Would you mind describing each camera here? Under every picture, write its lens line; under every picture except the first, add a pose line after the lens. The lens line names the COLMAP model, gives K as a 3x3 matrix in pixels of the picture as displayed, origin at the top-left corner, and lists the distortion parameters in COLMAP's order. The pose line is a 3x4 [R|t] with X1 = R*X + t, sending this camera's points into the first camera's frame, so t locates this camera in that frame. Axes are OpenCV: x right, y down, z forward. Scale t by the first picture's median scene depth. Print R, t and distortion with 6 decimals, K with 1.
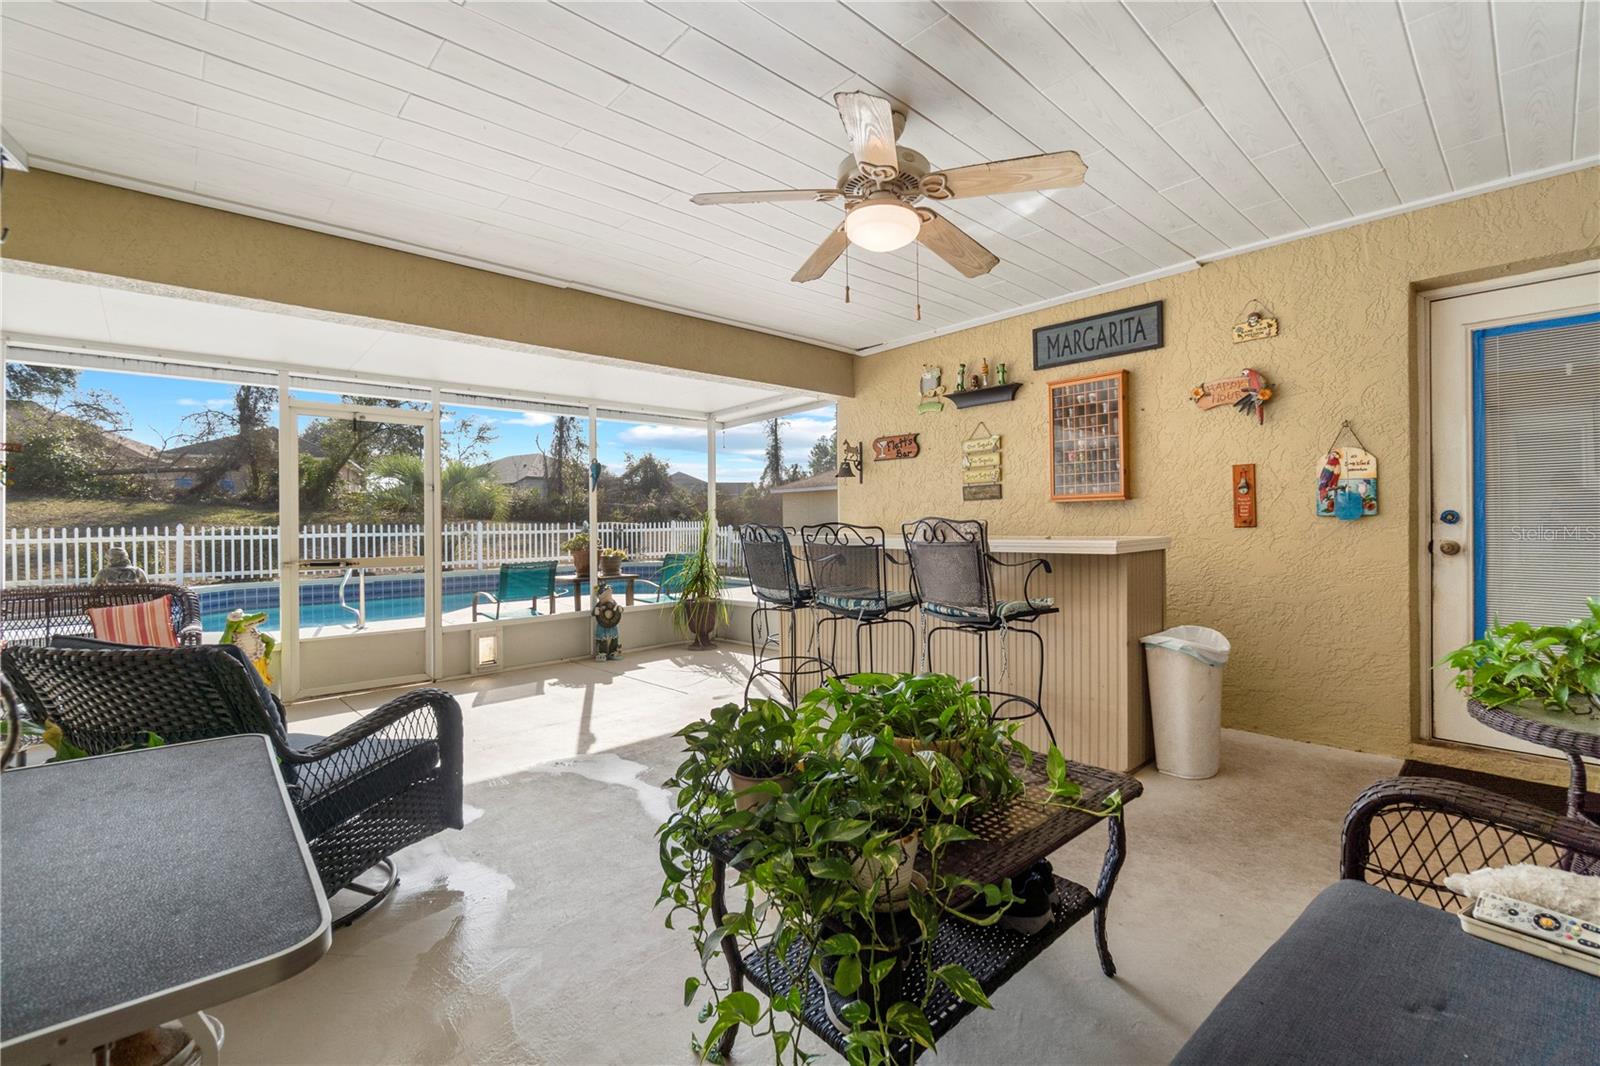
lens RADIAL K [[693.6, 0, 798.0], [0, 693.6, 525.0], [0, 0, 1]] dist [-0.003424, 0.000416]
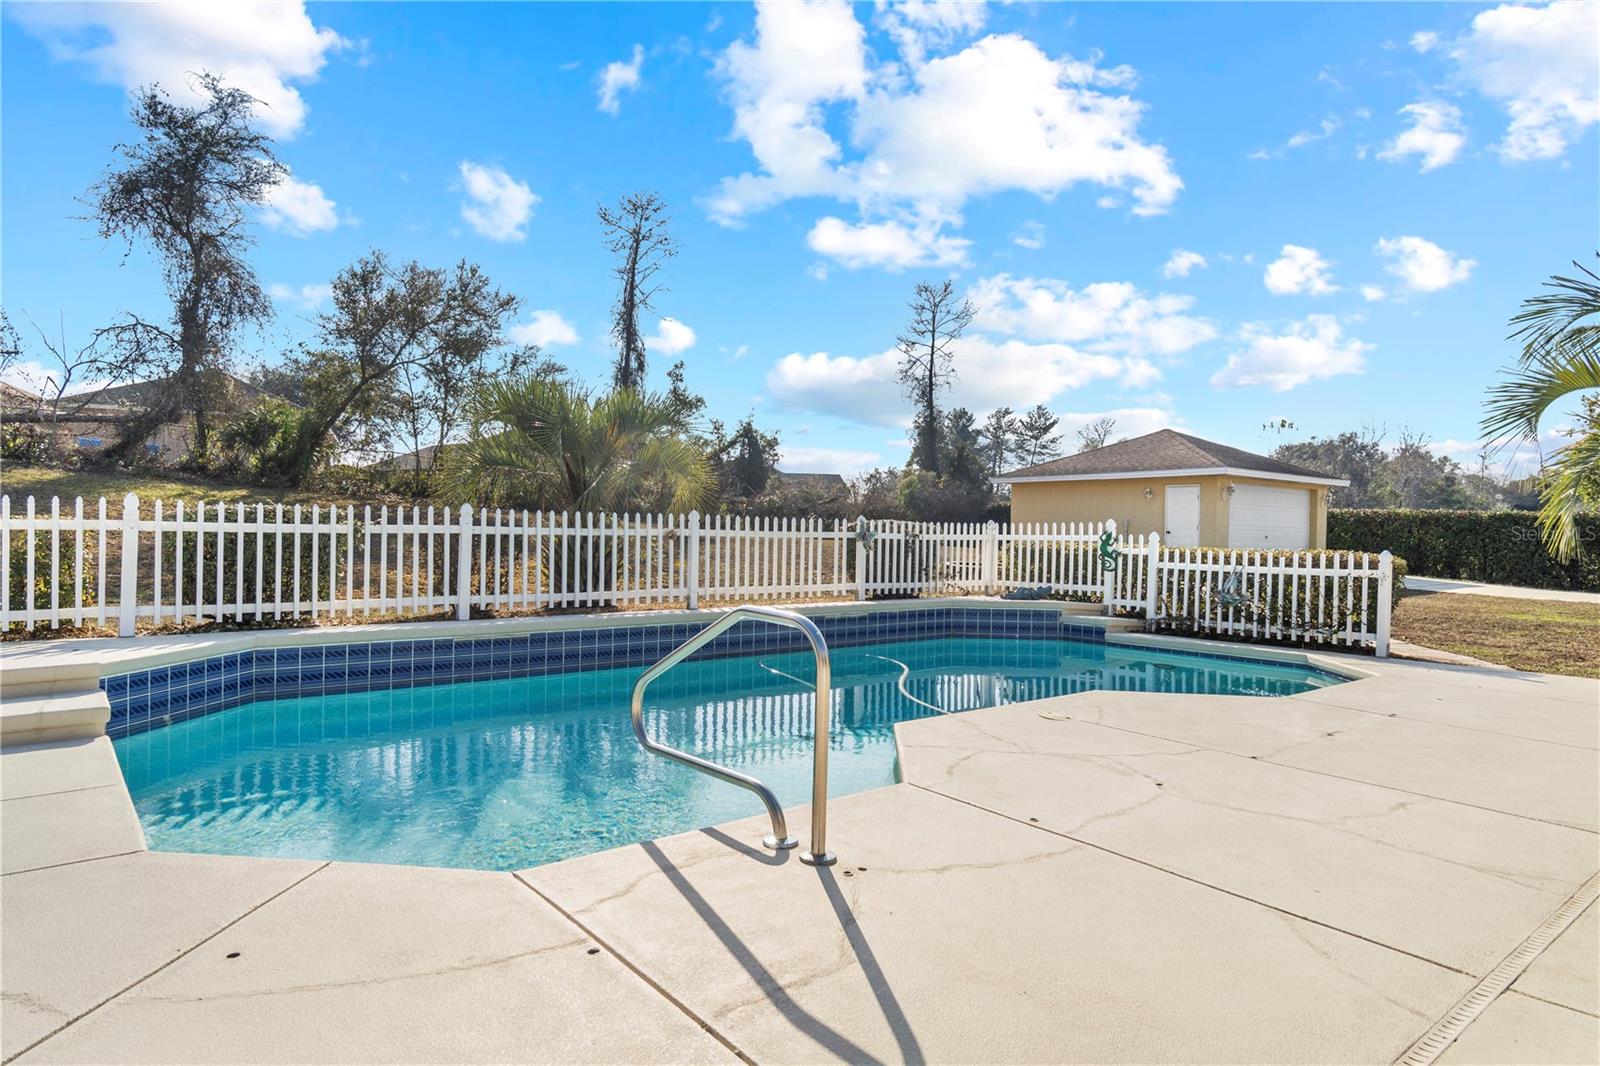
lens RADIAL K [[914.7, 0, 792.7], [0, 914.7, 539.4], [0, 0, 1]] dist [0.004745, -0.002212]
pose [[0.997889, 0.028501, -0.058361, -0.453673], [-0.028224, 0.999586, 0.005566, 0.013236], [0.058495, -0.003907, 0.998280, 0.460149]]
